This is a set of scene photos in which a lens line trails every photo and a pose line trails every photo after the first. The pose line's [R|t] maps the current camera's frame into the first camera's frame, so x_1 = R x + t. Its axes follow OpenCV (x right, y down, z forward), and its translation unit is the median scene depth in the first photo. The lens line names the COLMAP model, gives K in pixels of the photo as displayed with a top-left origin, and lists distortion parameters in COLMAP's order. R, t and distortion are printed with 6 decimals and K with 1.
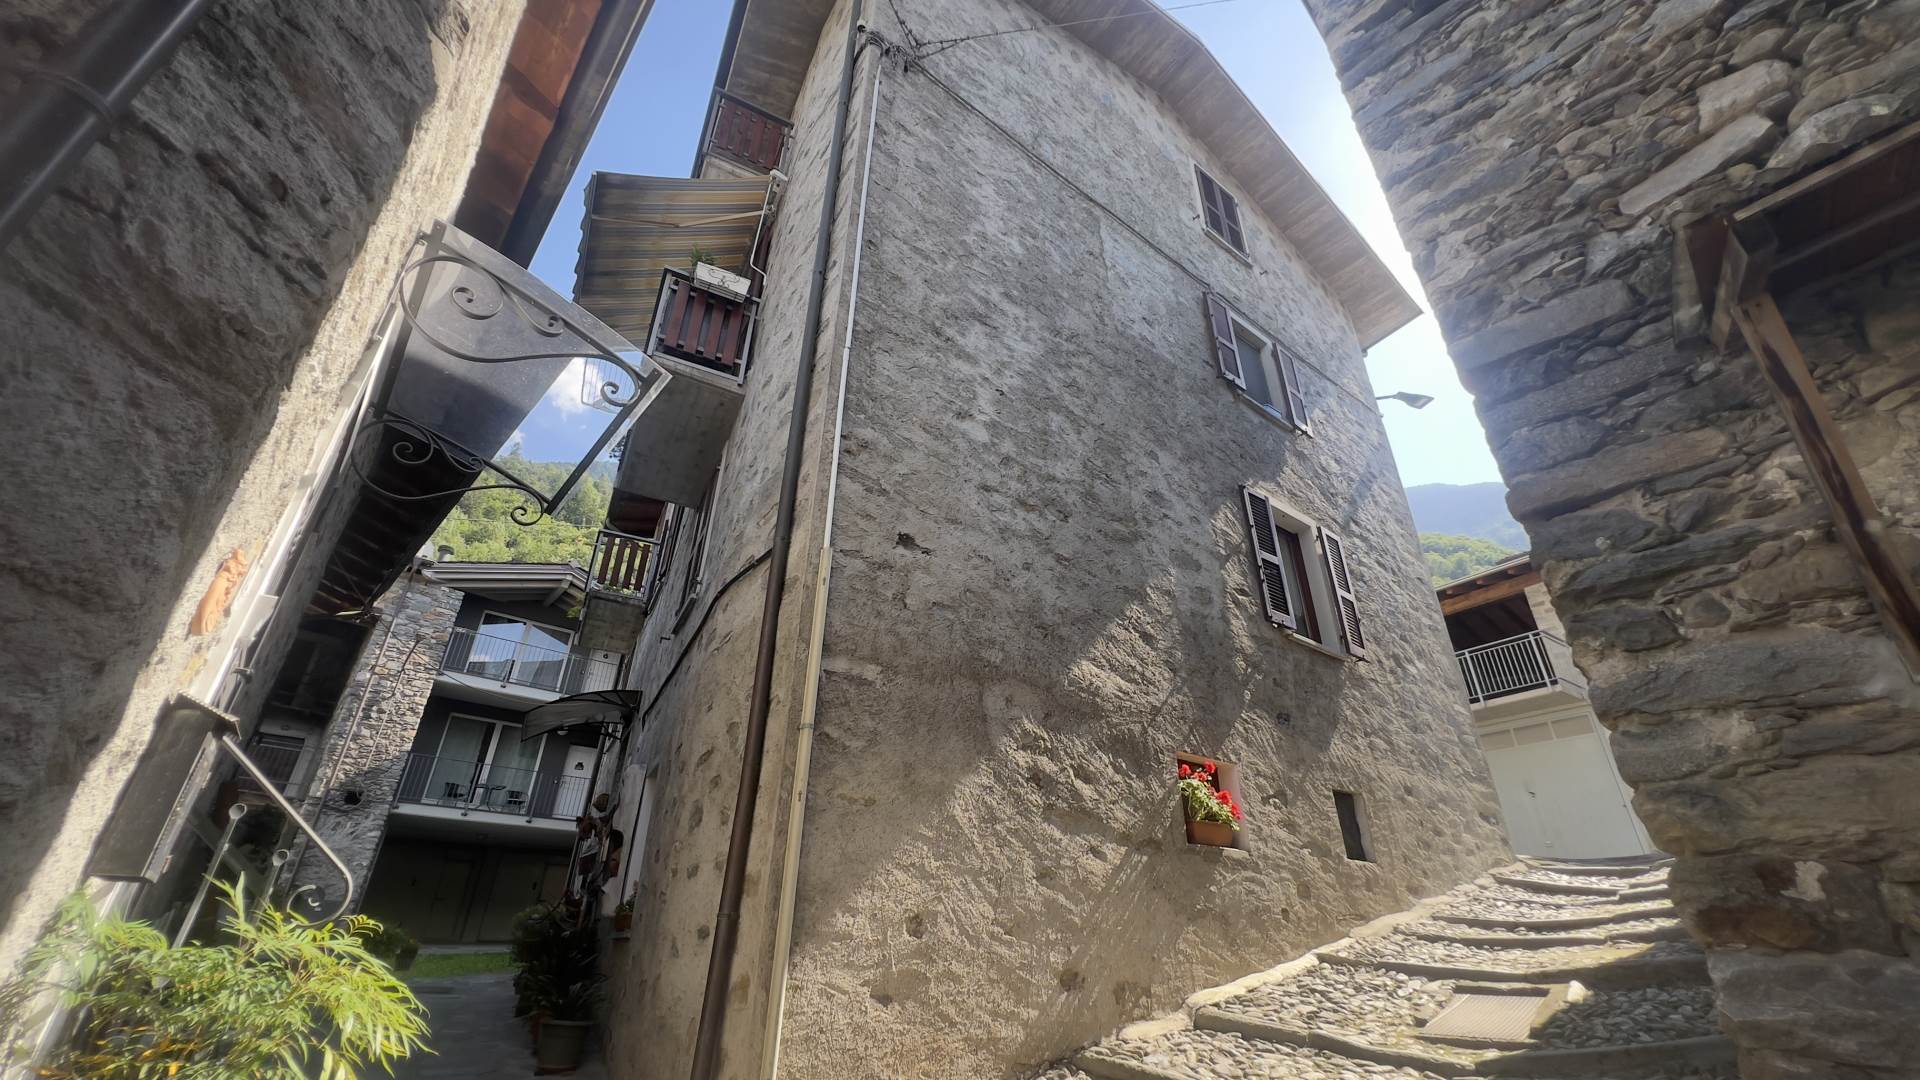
lens RADIAL K [[769.6, 0, 962.4], [0, 769.6, 542.8], [0, 0, 1]] dist [-0.002893, 0.001136]
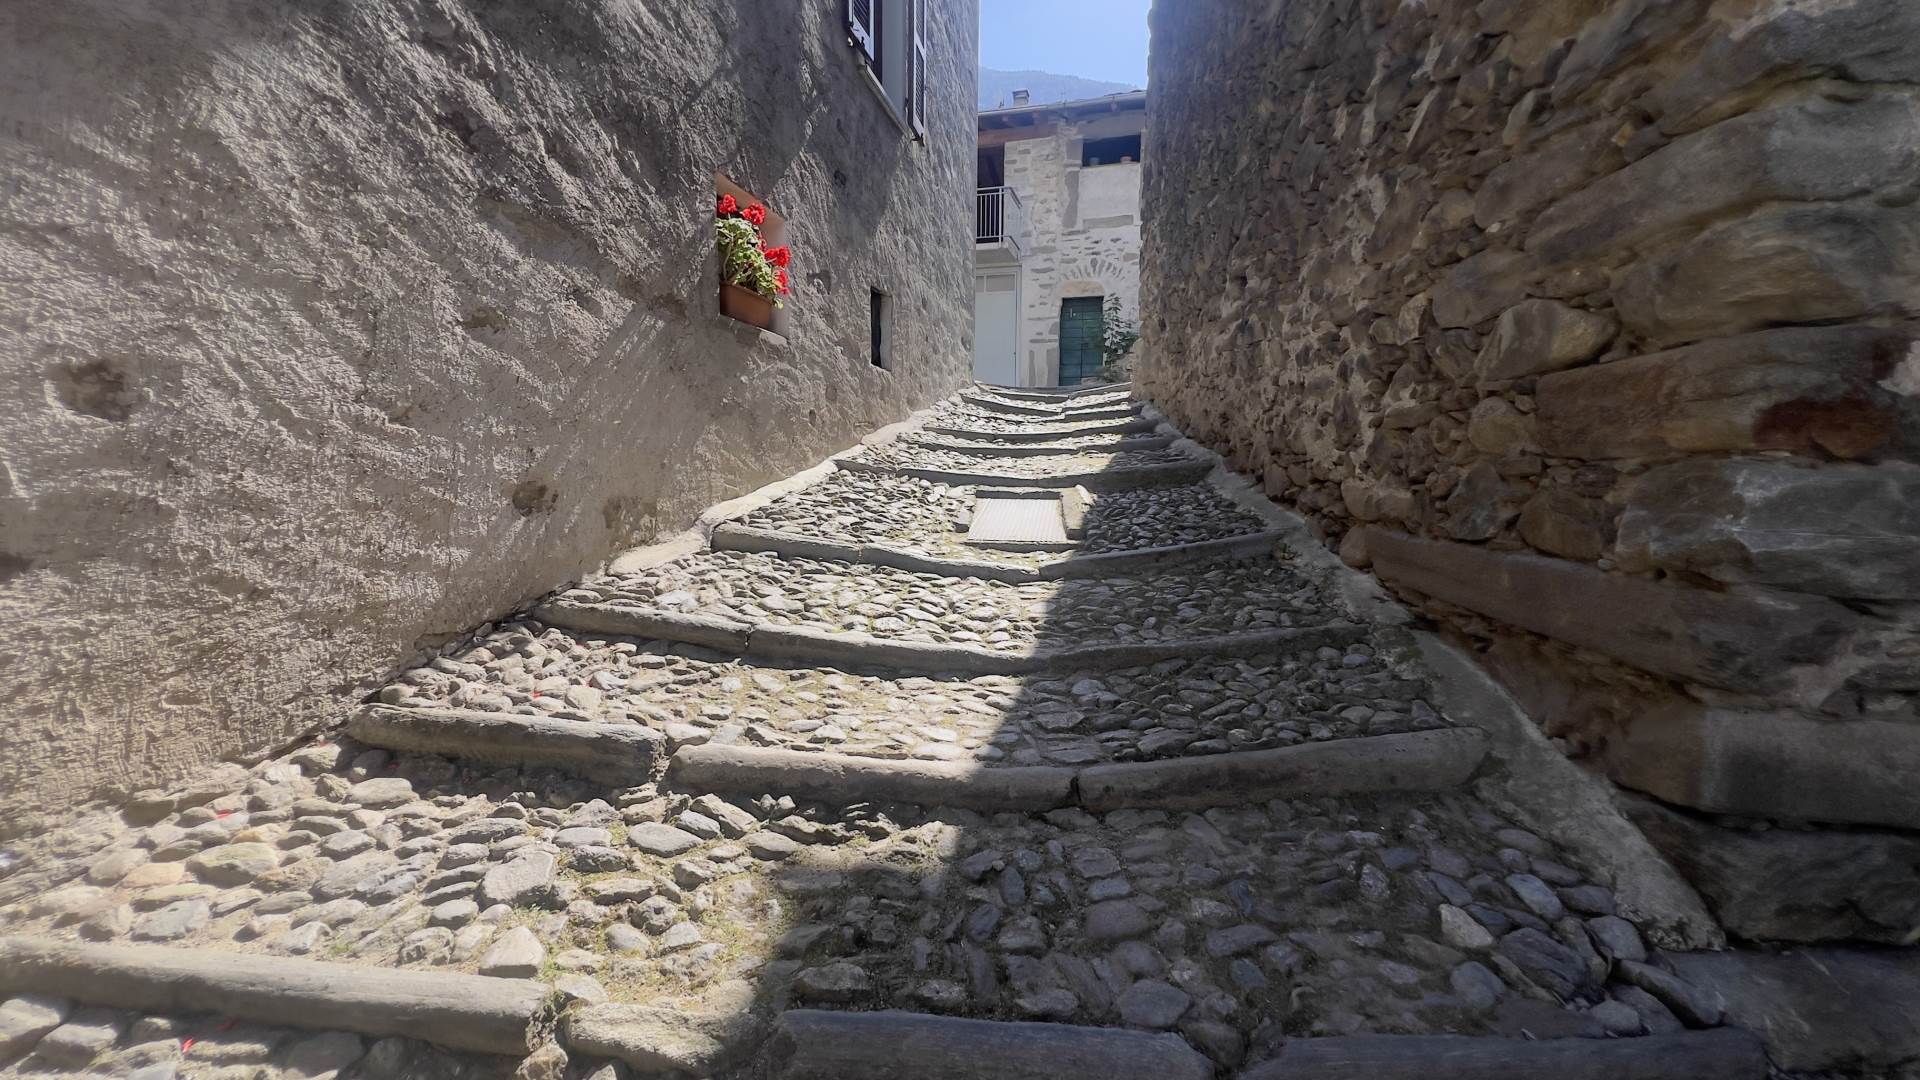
lens RADIAL K [[769.6, 0, 962.4], [0, 769.6, 542.8], [0, 0, 1]] dist [-0.002893, 0.001136]
pose [[0.766000, -0.063943, 0.639652, 0.014756], [-0.307635, 0.837240, 0.452096, 0.218355], [-0.564451, -0.543085, 0.621654, 0.407674]]
